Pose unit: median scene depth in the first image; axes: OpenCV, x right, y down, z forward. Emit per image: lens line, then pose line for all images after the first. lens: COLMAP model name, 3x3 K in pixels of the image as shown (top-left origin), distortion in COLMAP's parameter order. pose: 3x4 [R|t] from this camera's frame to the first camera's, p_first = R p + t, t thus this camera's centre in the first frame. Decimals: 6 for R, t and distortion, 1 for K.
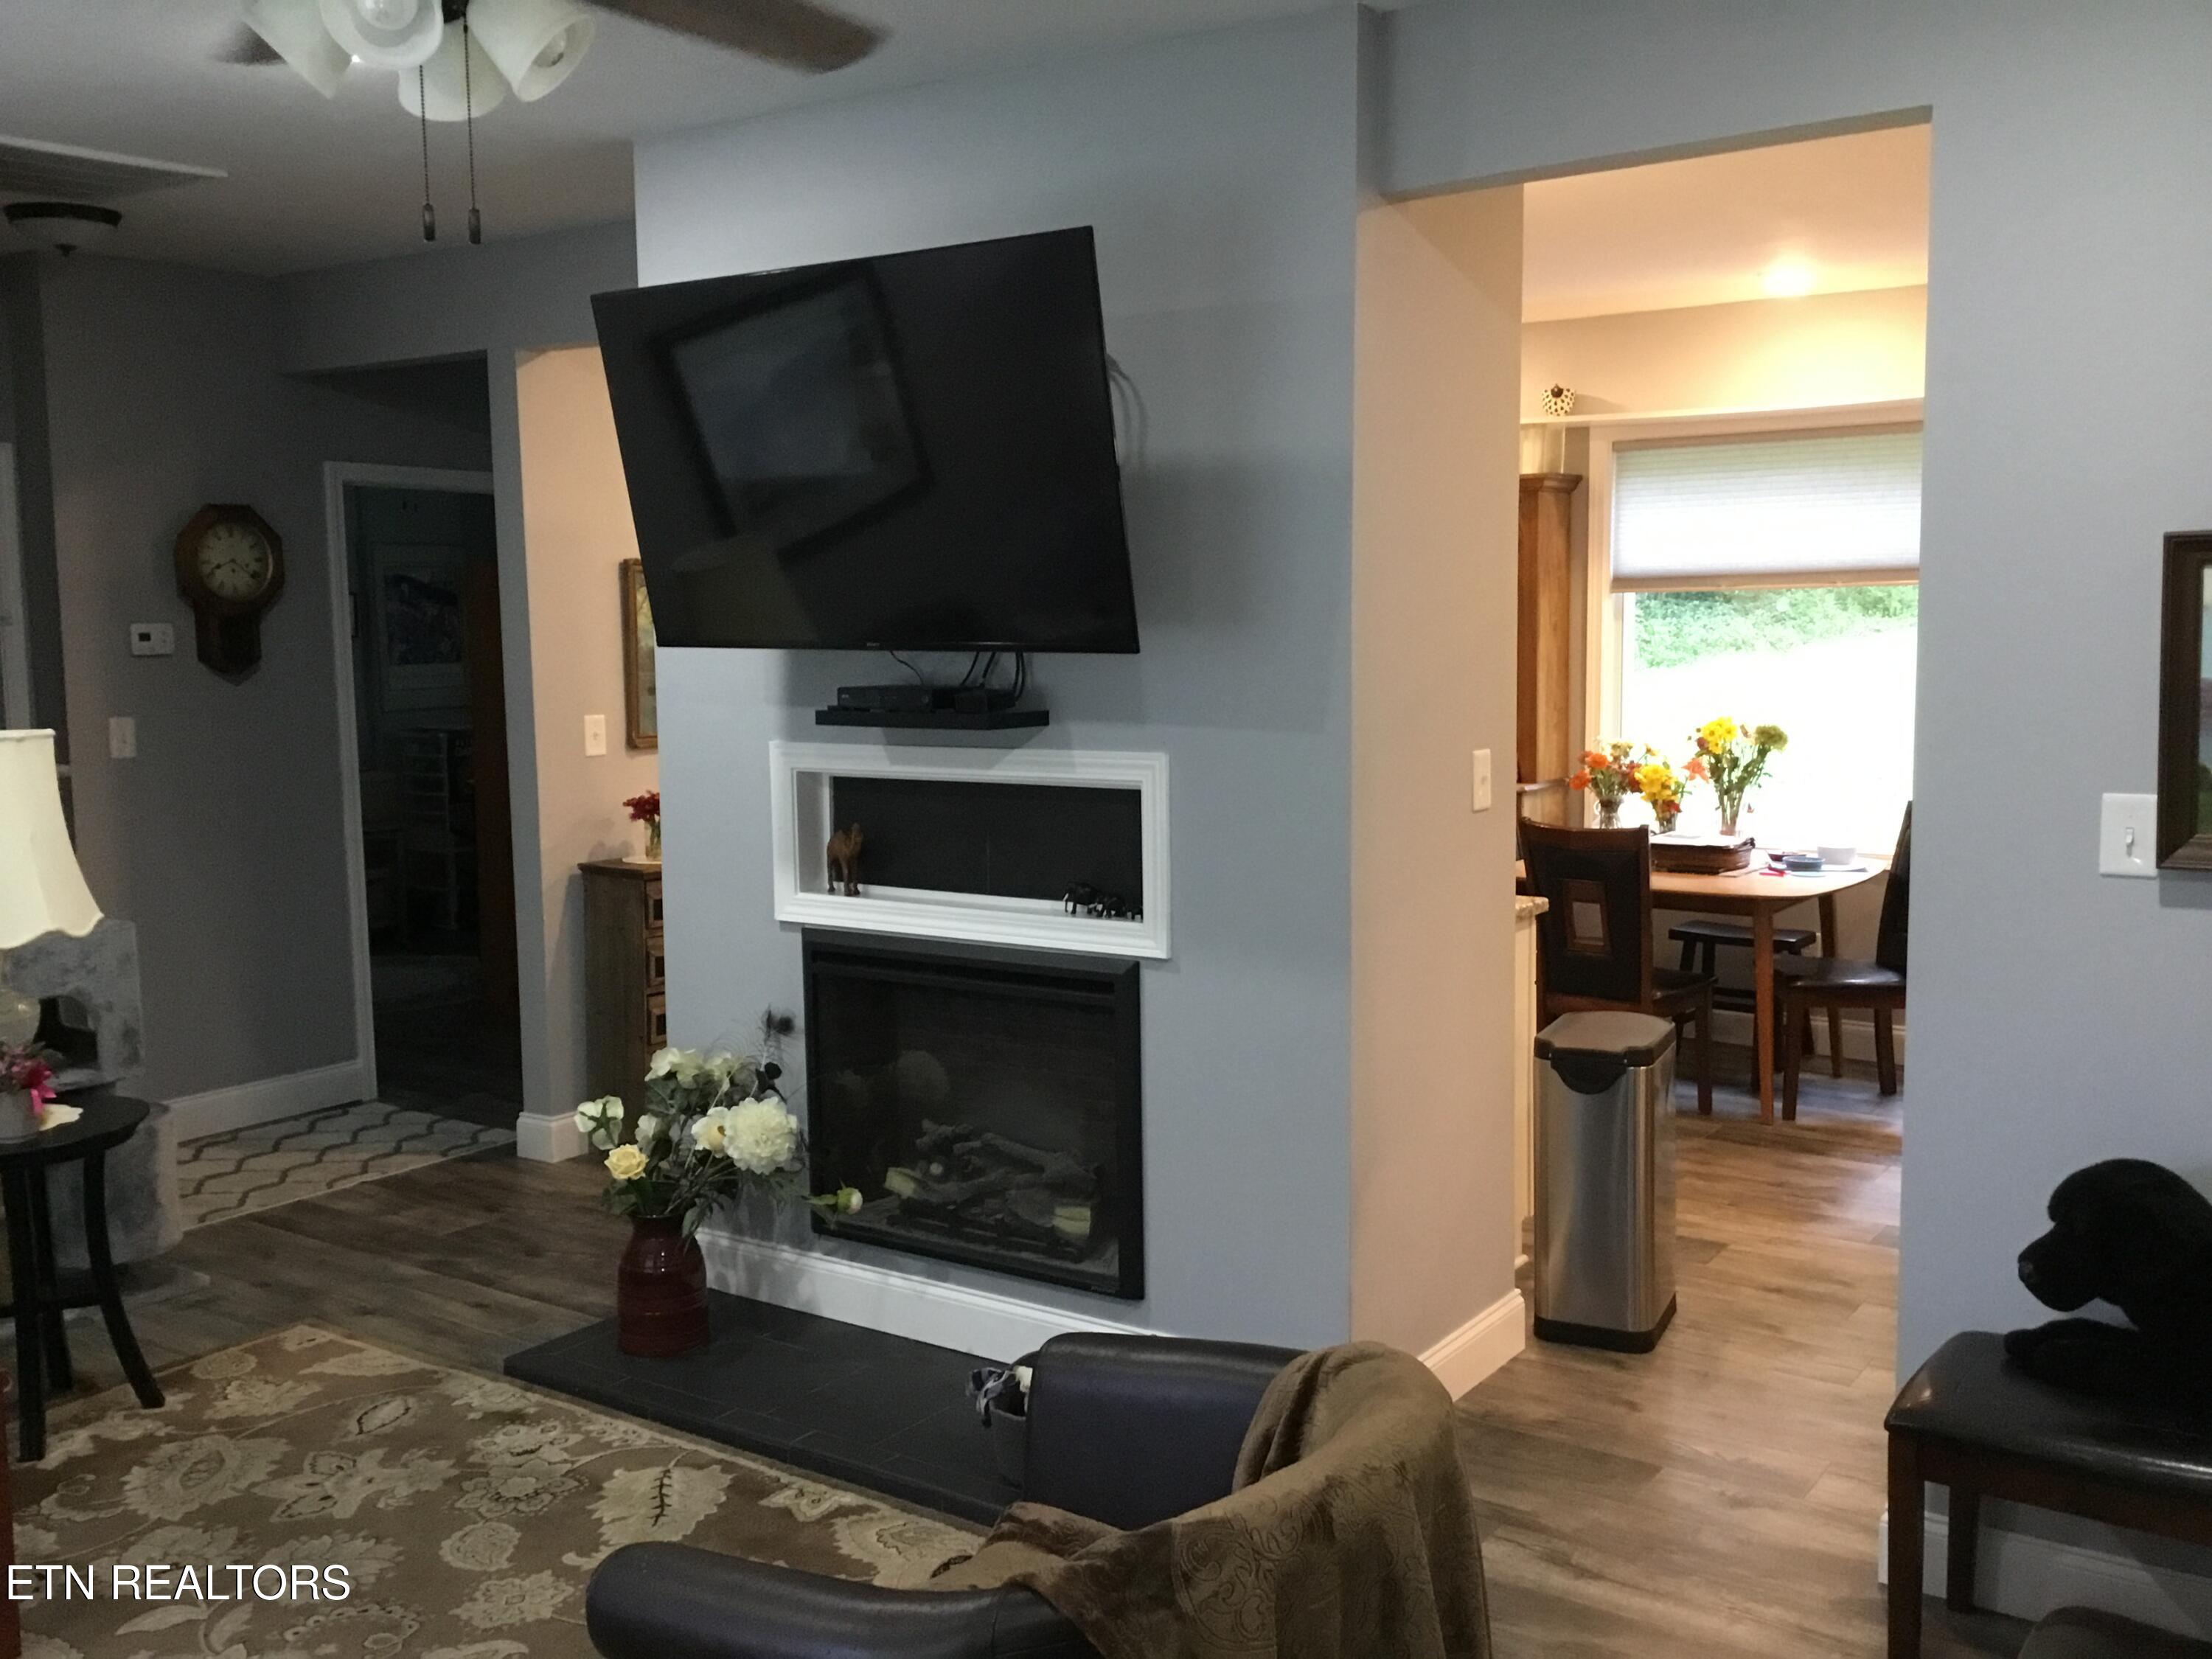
lens RADIAL K [[1992.8, 0, 1106.0], [0, 1992.8, 829.5], [0, 0, 1]] dist [0.133519, -0.217386]
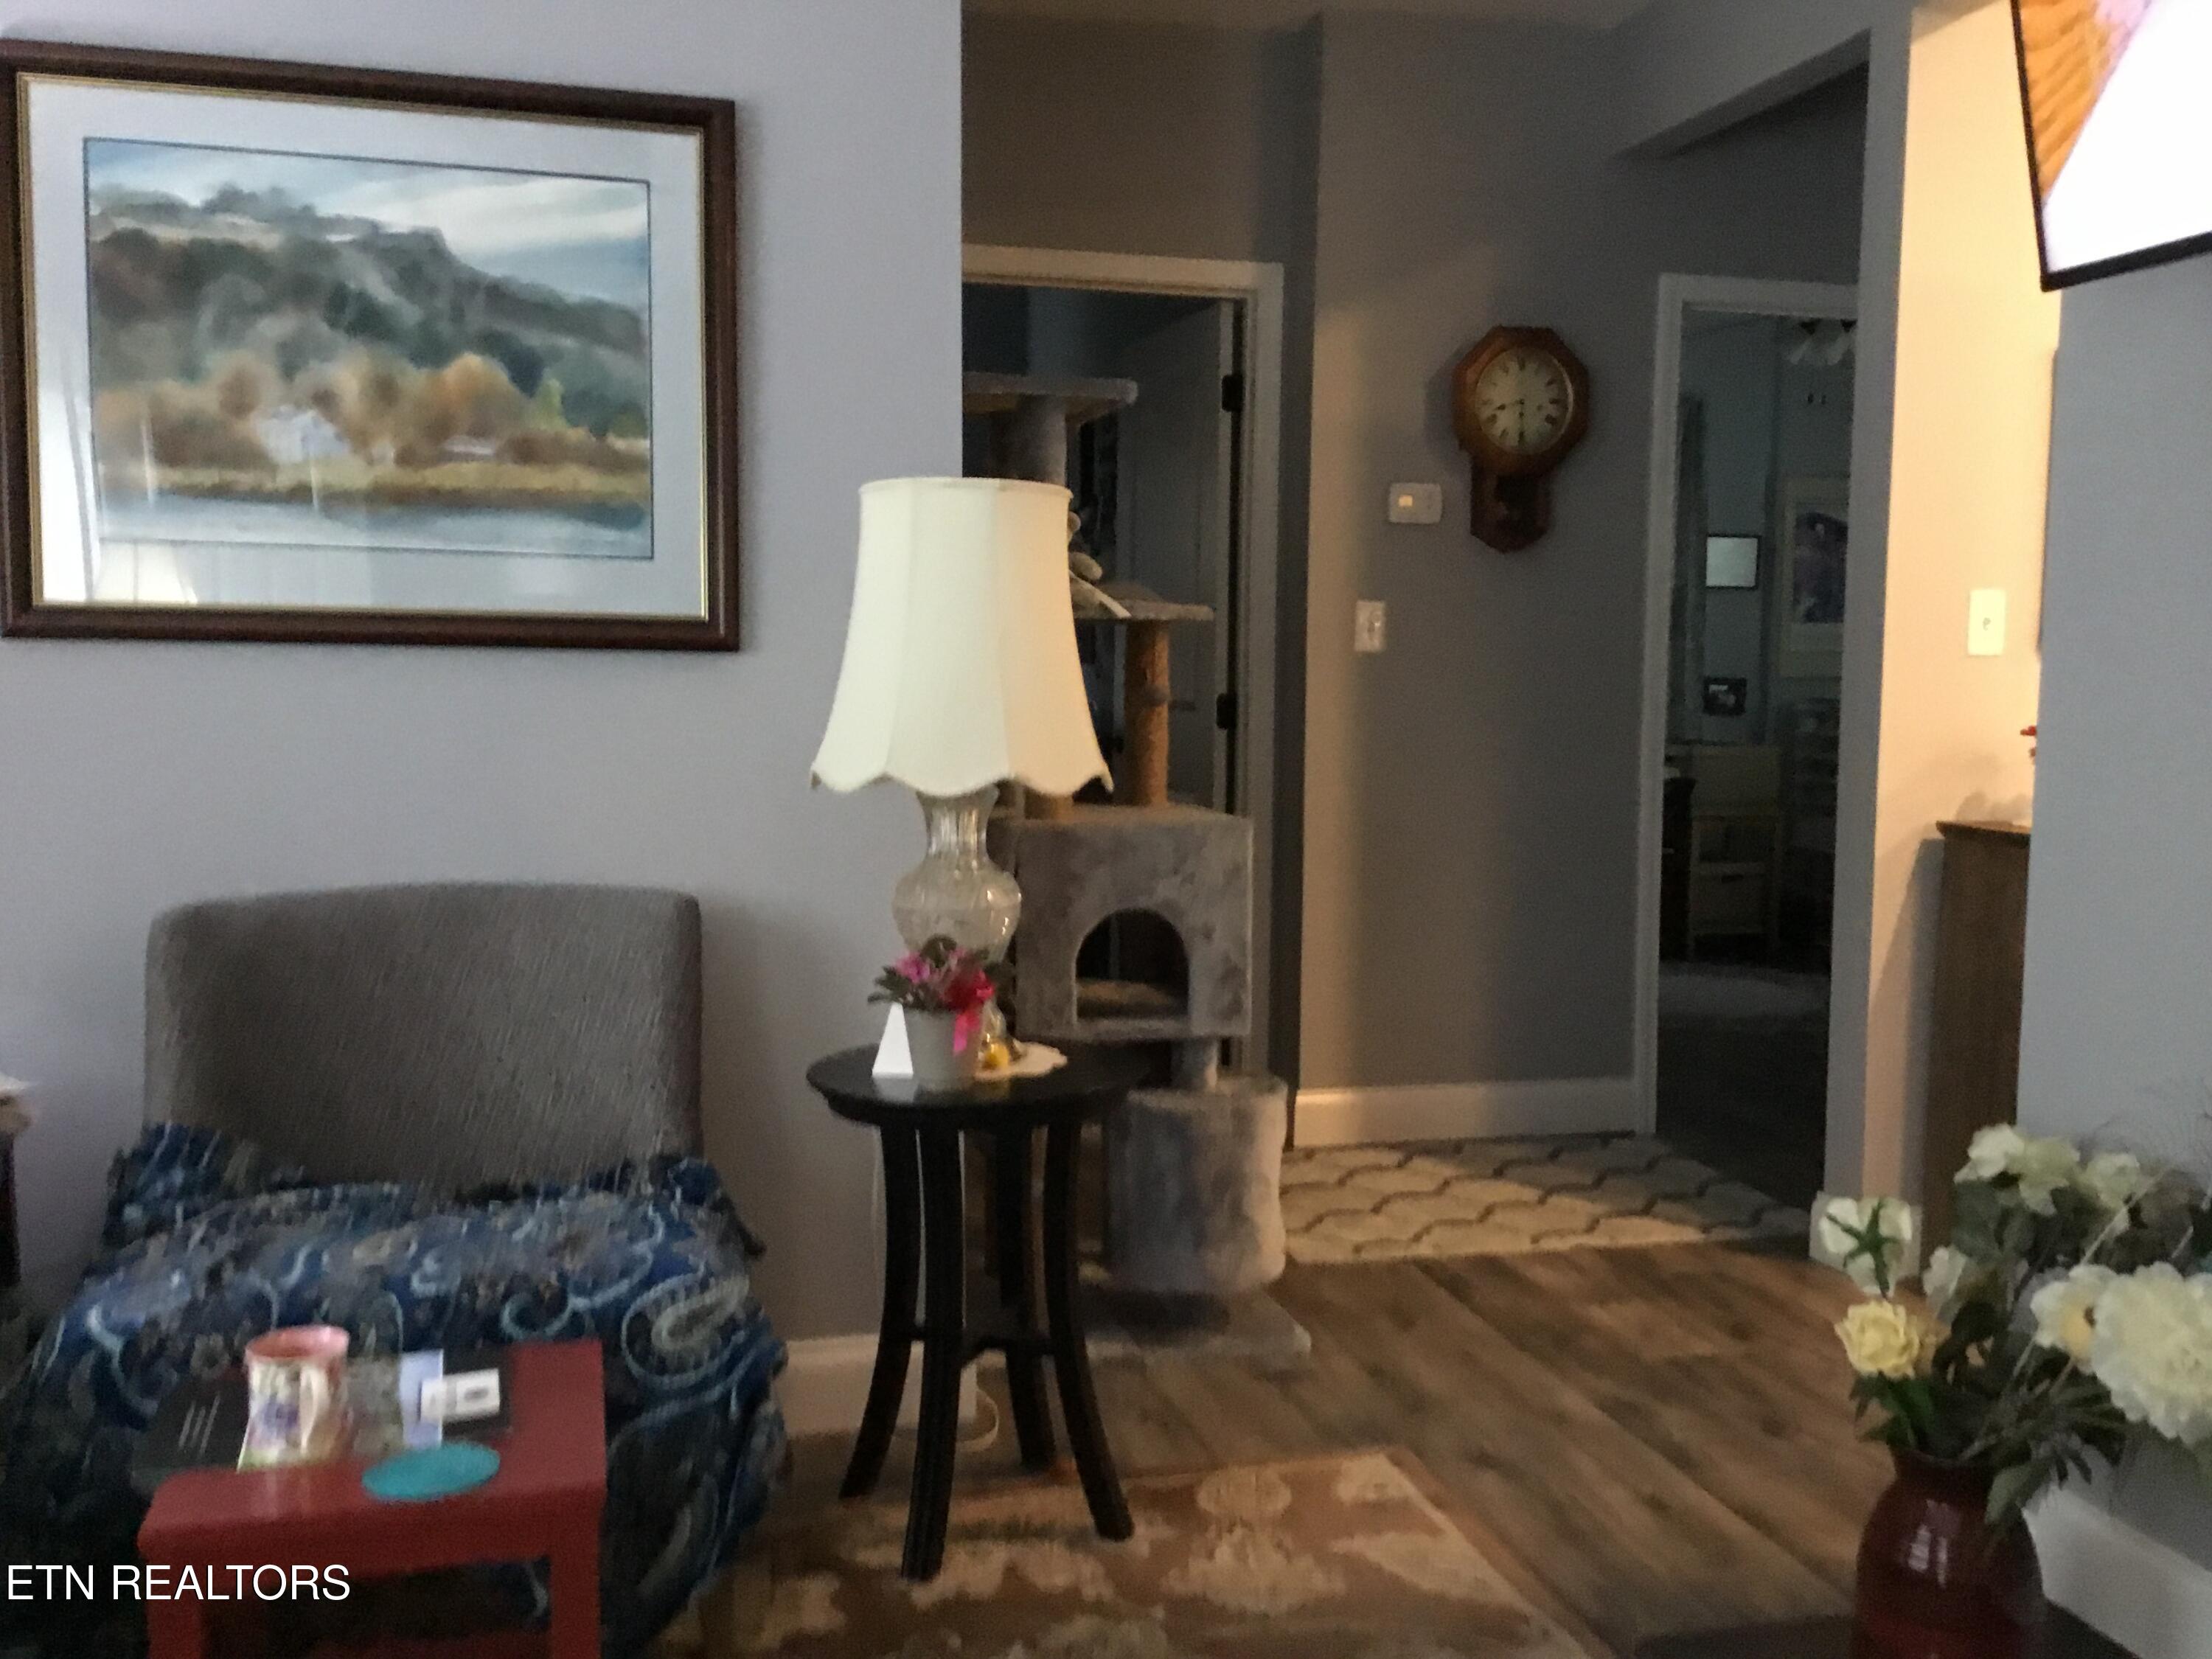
lens RADIAL K [[2022.0, 0, 1109.4], [0, 2022.0, 800.3], [0, 0, 1]] dist [0.148469, -0.254234]
pose [[0.764409, 0.067187, -0.641222, -0.063674], [-0.090177, 0.995921, -0.003149, 0.050159], [0.638395, 0.060230, 0.767349, 0.461189]]
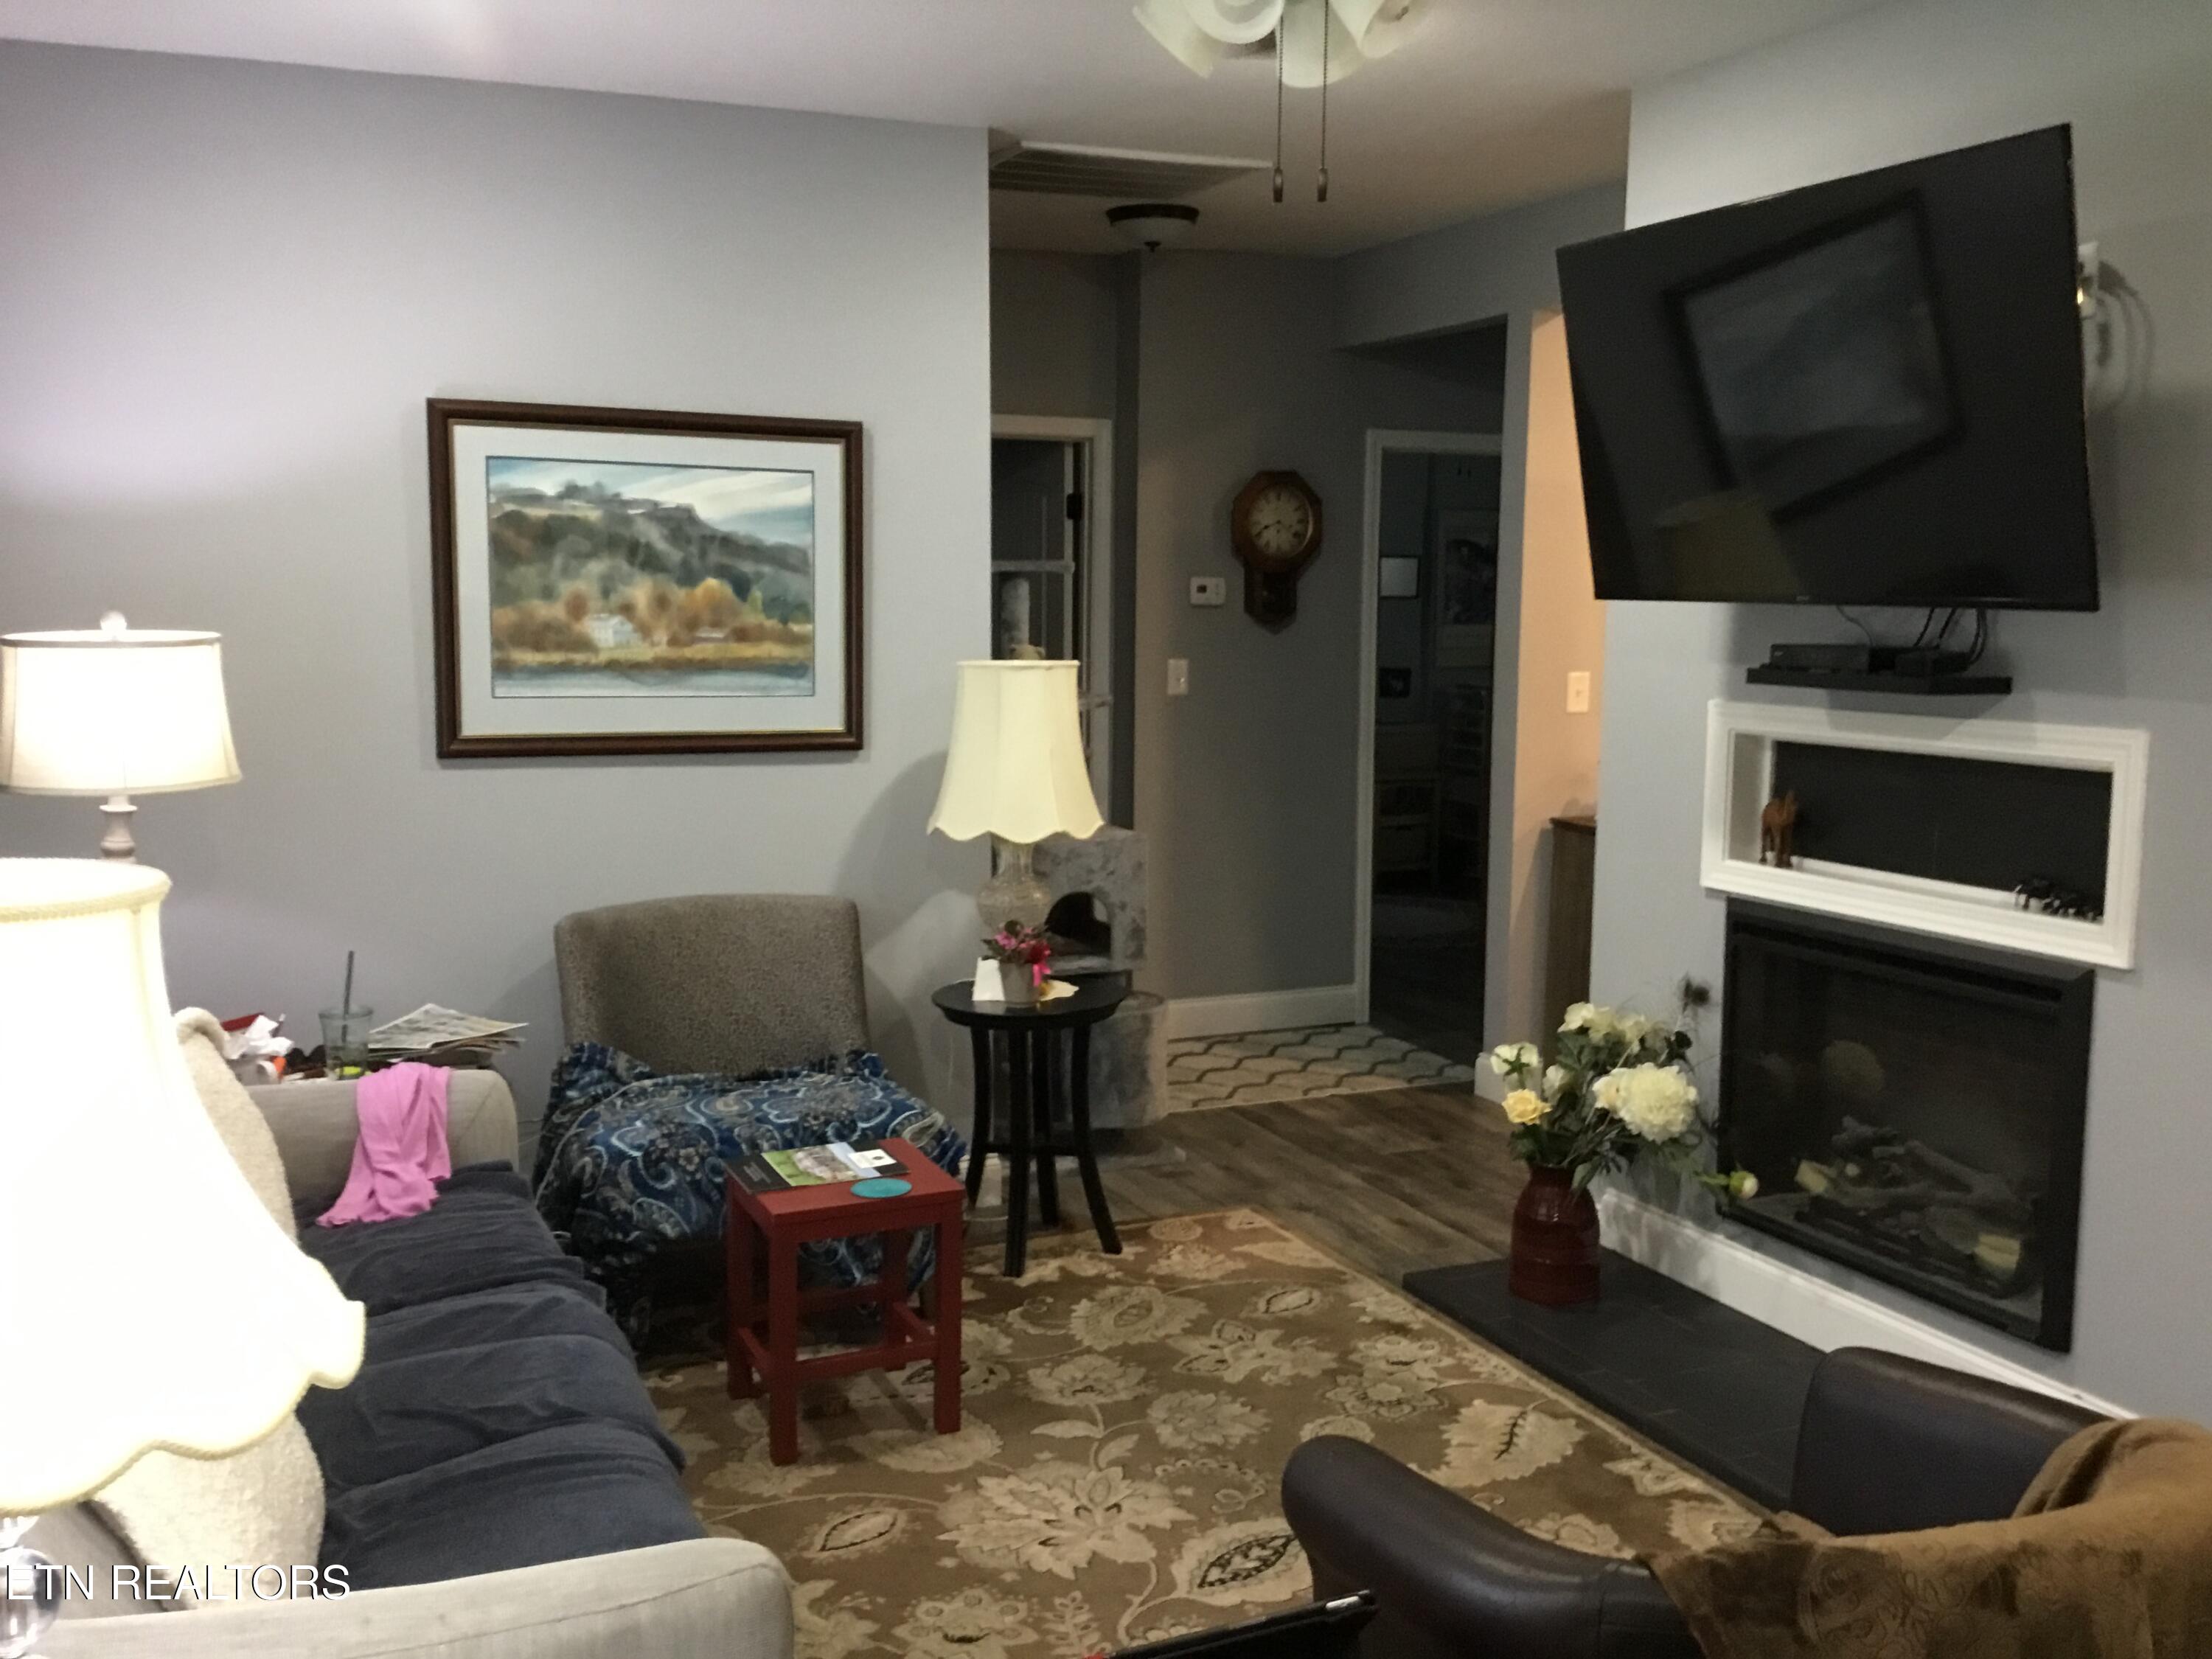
lens RADIAL K [[1992.8, 0, 1106.0], [0, 1992.8, 829.5], [0, 0, 1]] dist [0.133519, -0.217386]
pose [[0.859402, 0.080622, -0.504905, 0.078143], [-0.072980, 0.996721, 0.034934, 0.005321], [0.506066, 0.006825, 0.862468, 0.017323]]
